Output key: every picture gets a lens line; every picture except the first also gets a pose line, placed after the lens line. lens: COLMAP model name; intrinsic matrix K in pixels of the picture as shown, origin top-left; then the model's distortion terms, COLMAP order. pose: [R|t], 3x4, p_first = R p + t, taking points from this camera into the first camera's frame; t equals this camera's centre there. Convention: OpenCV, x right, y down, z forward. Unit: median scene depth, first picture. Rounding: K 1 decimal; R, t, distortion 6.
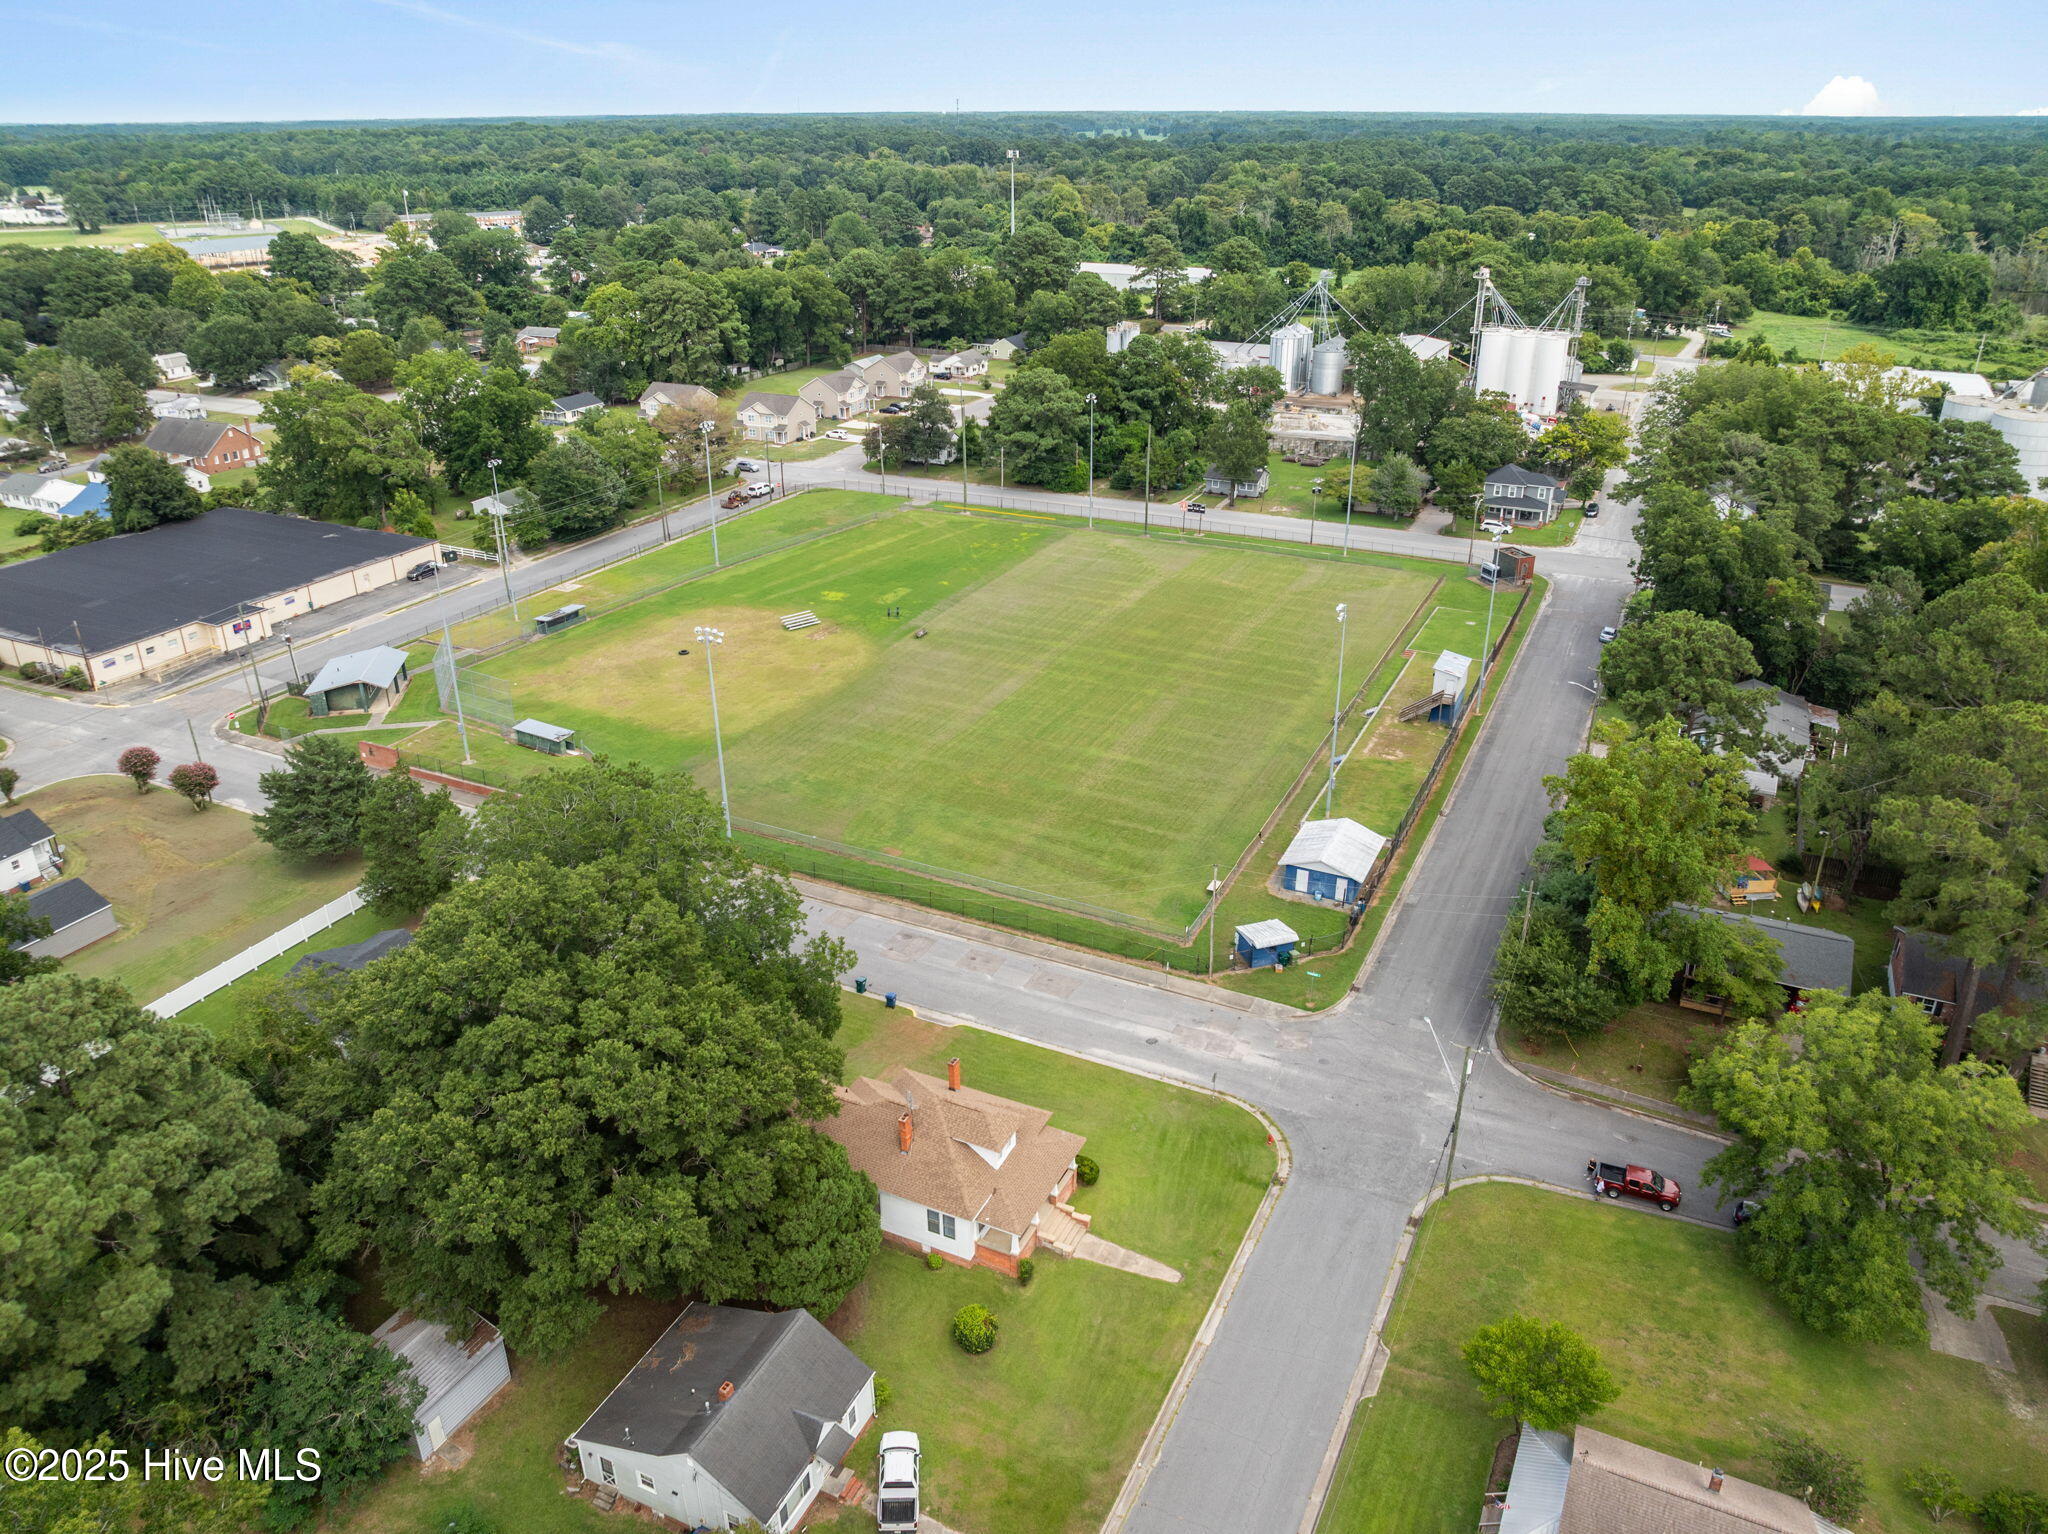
lens RADIAL K [[1437.5, 0, 1024.0], [0, 1437.5, 767.0], [0, 0, 1]] dist [-0.043392, 0.009621]
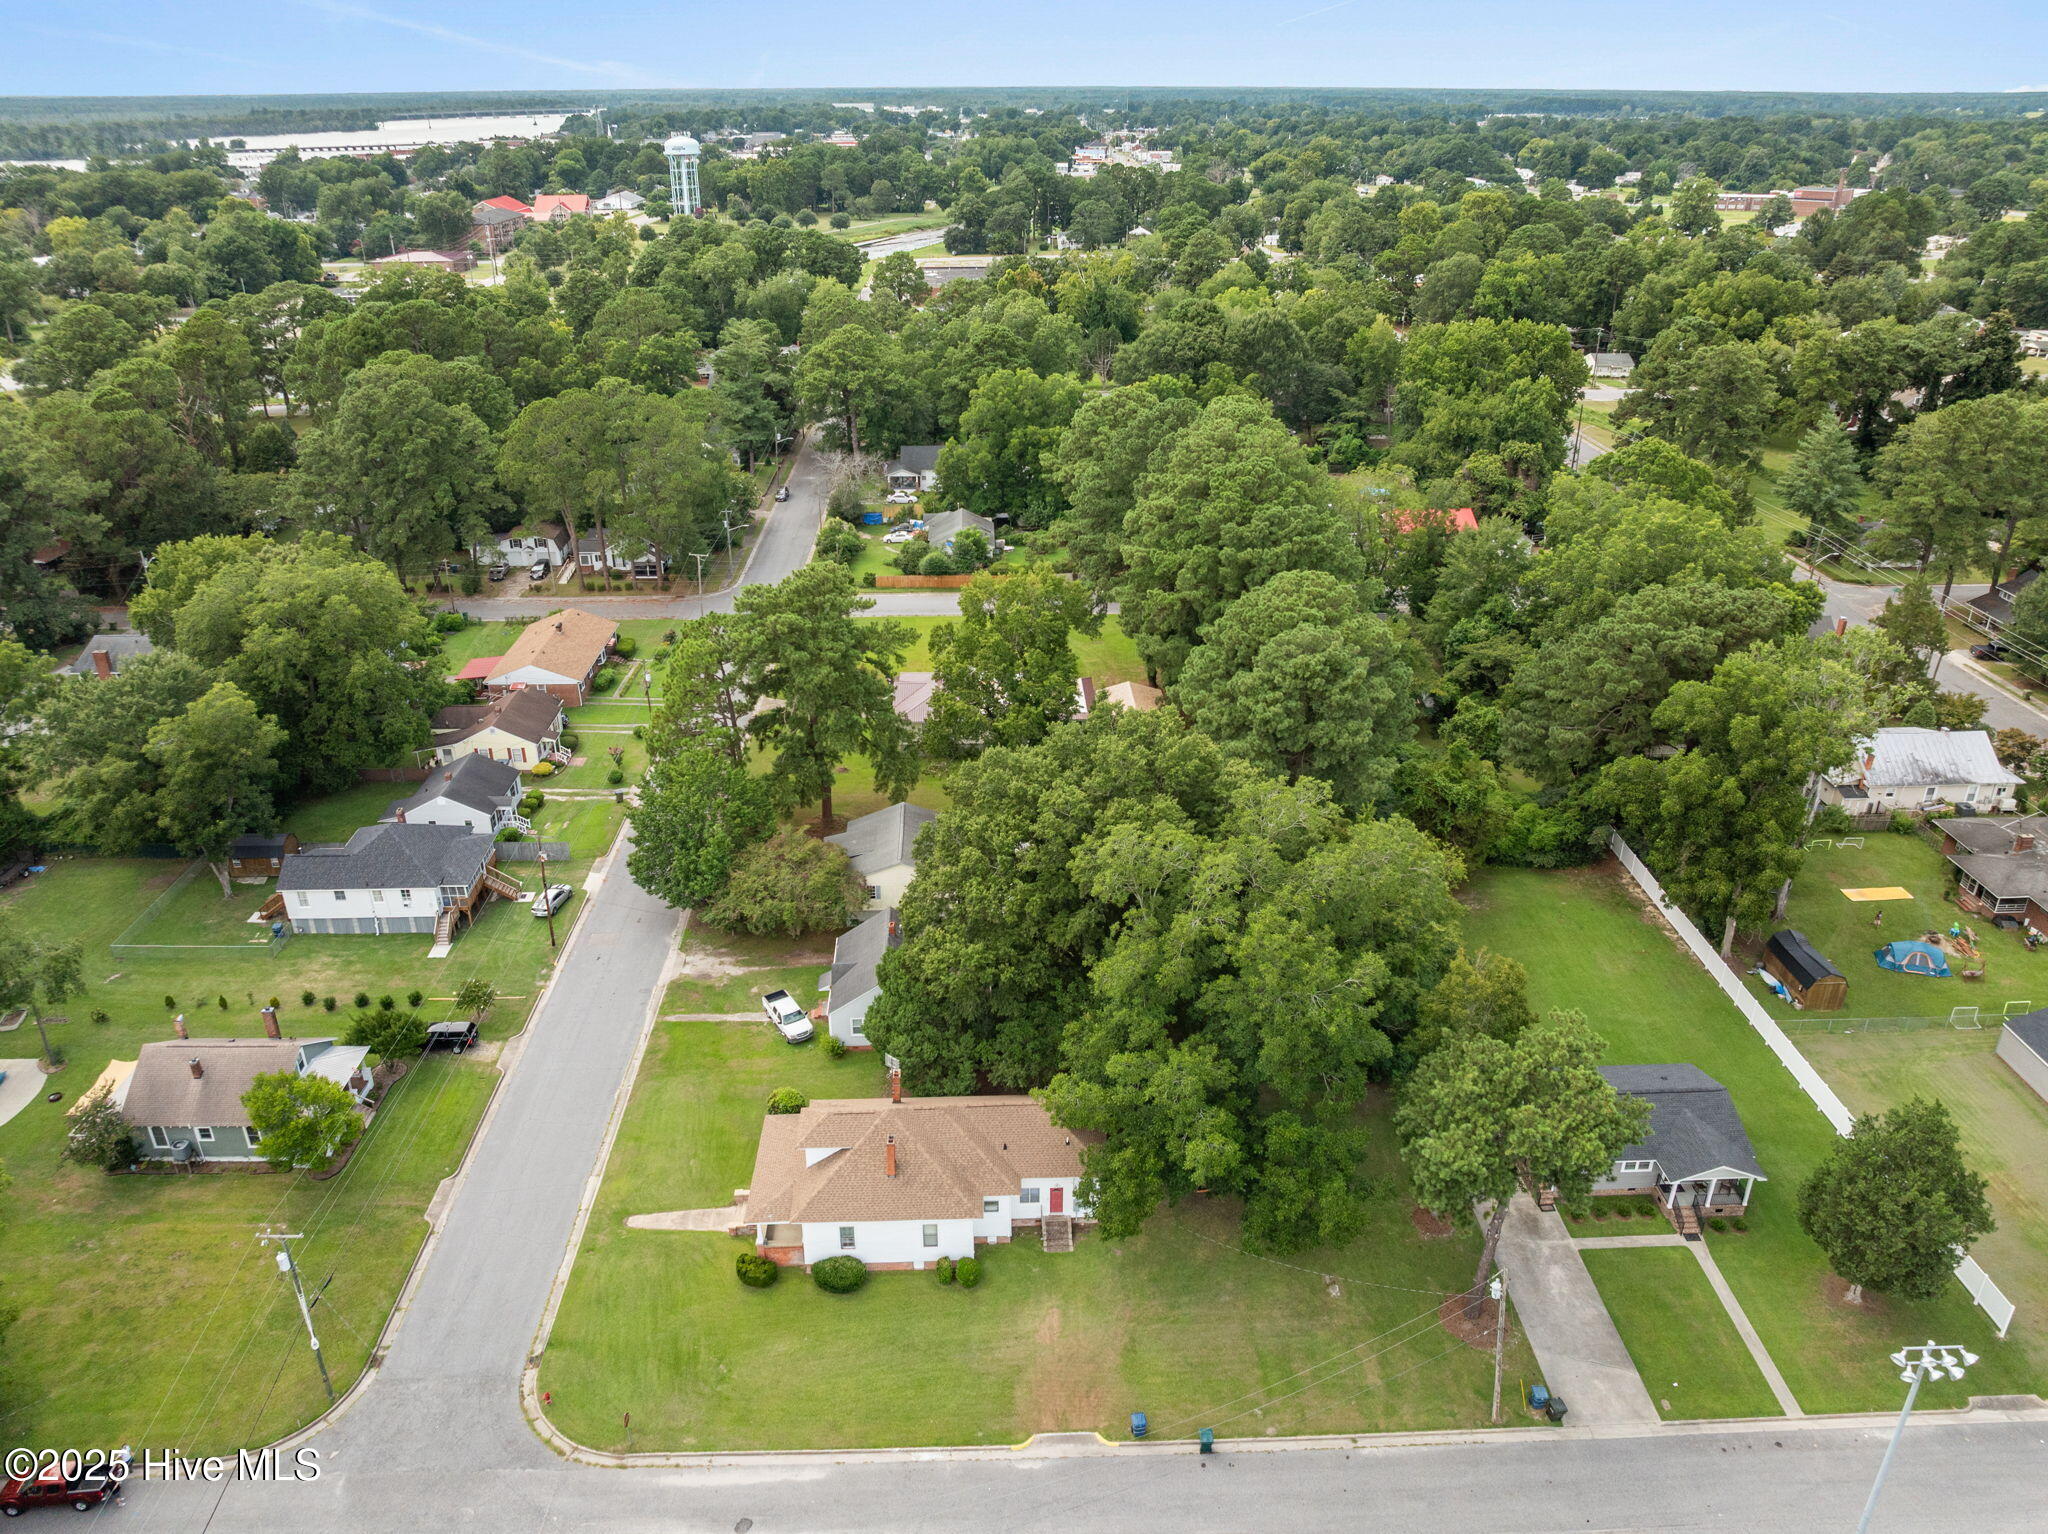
lens RADIAL K [[1447.4, 0, 1024.0], [0, 1447.4, 767.0], [0, 0, 1]] dist [-0.039608, 0.000448]
pose [[-0.886223, 0.201140, -0.417315, 0.119043], [-0.193098, 0.658449, 0.727433, -0.357934], [0.421097, 0.725250, -0.544693, 0.773991]]
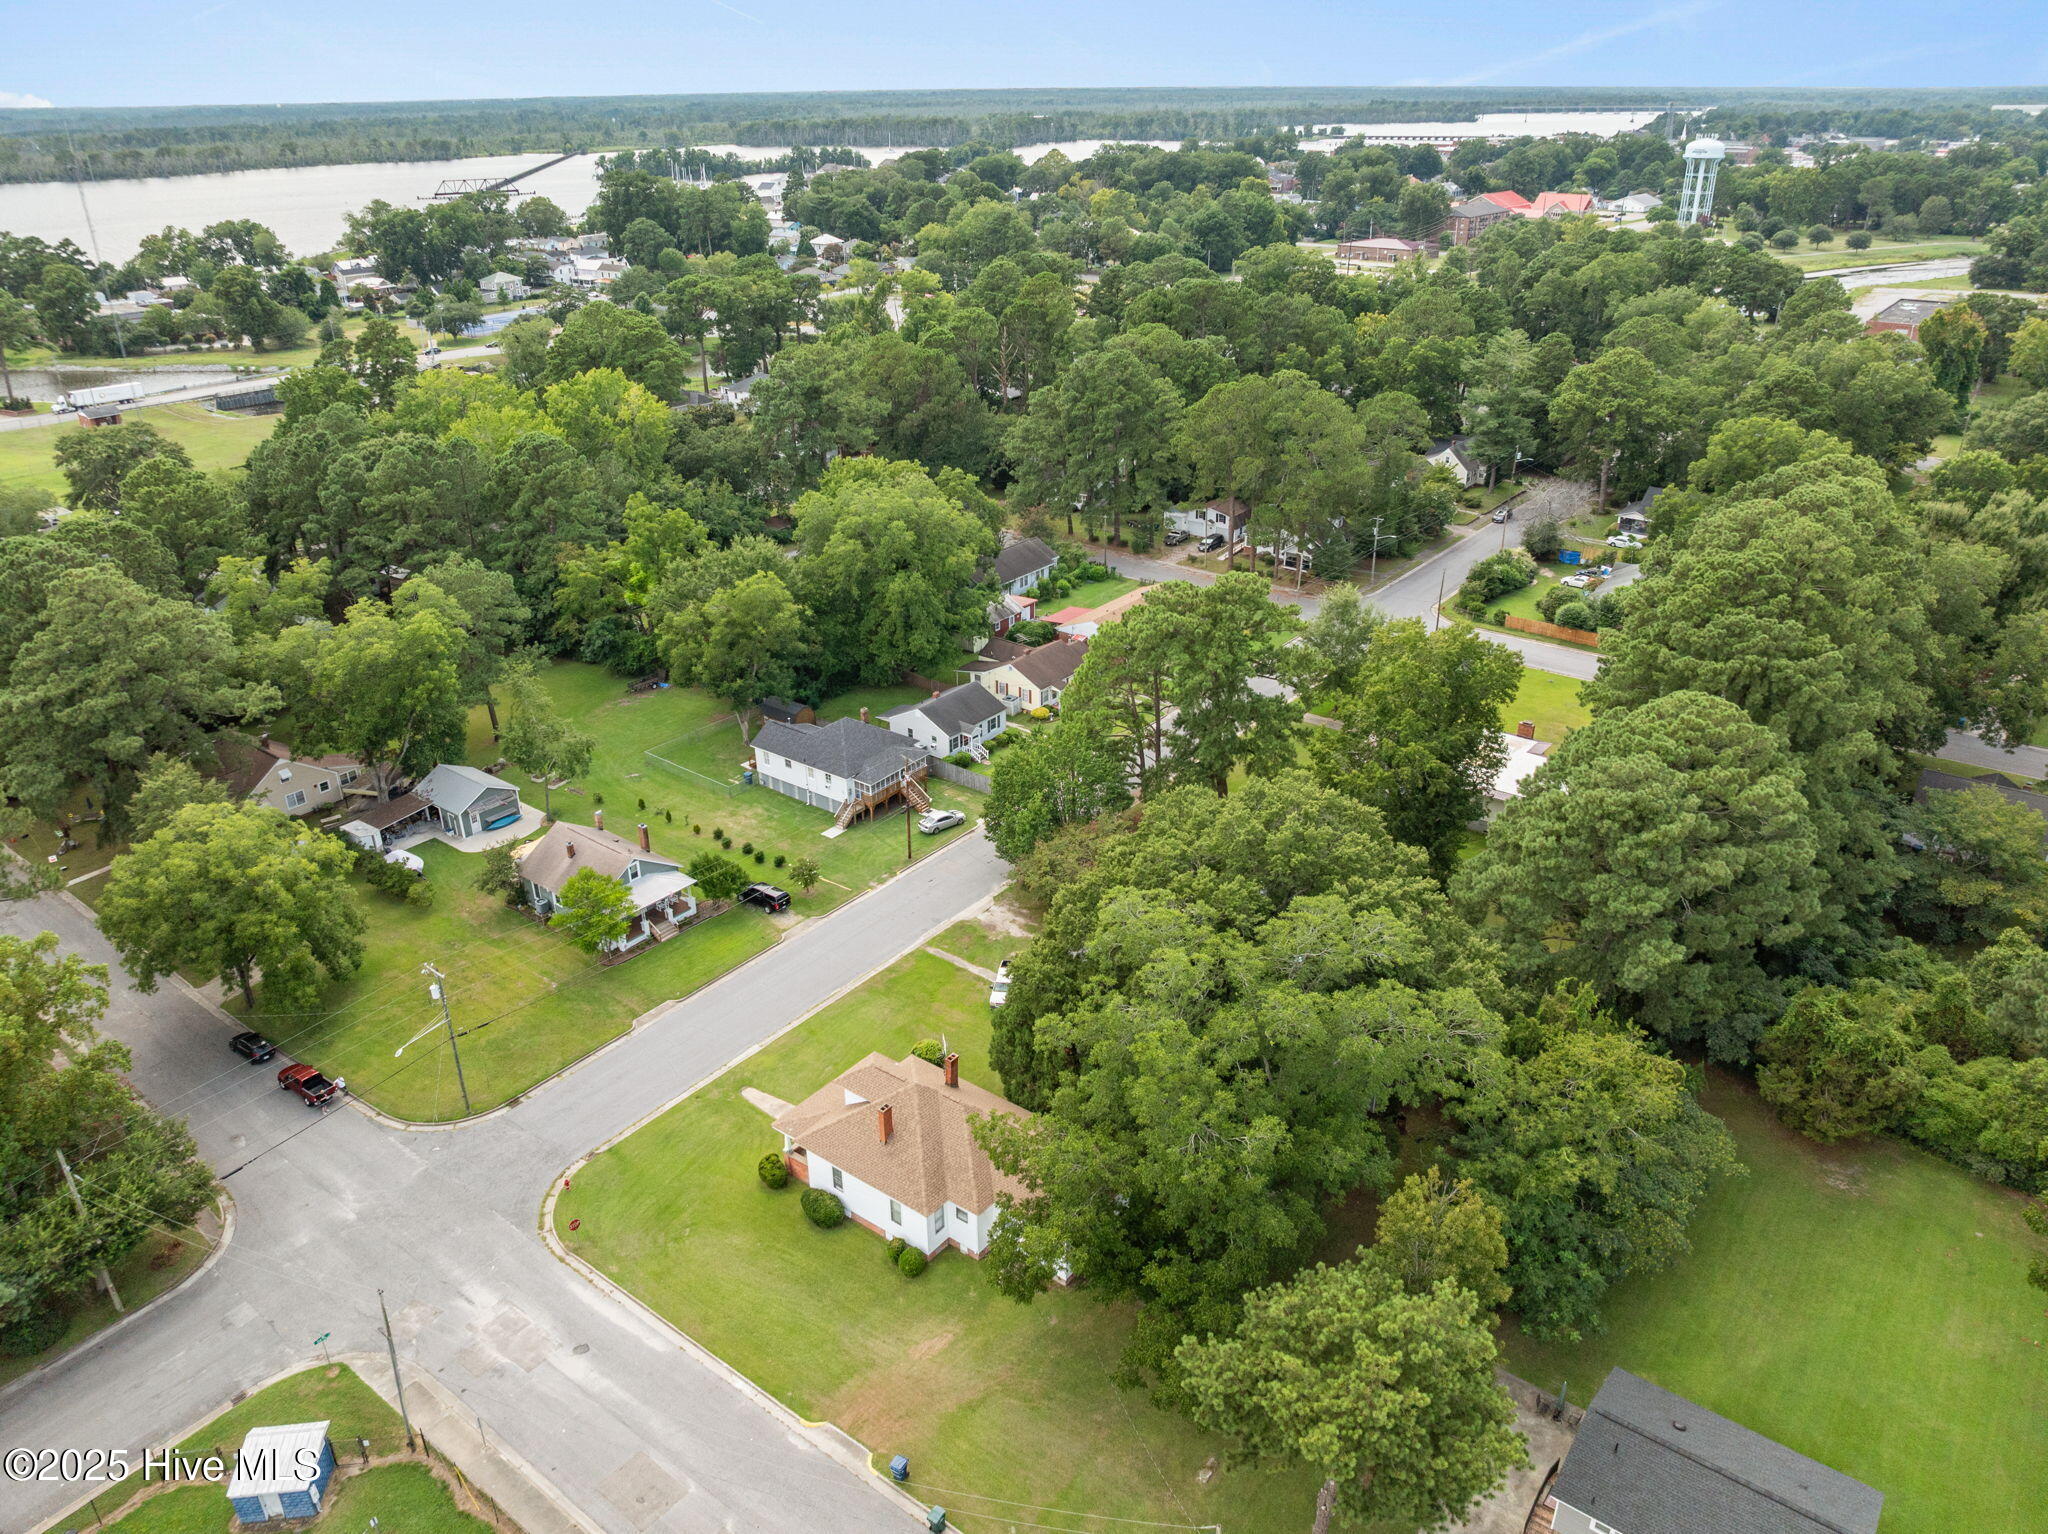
lens RADIAL K [[1437.5, 0, 1024.0], [0, 1437.5, 767.0], [0, 0, 1]] dist [-0.043392, 0.009621]
pose [[-0.978222, -0.078180, 0.192274, -0.171457], [0.098629, 0.640001, 0.762018, -0.366033], [-0.182630, 0.764387, -0.618352, 0.791976]]
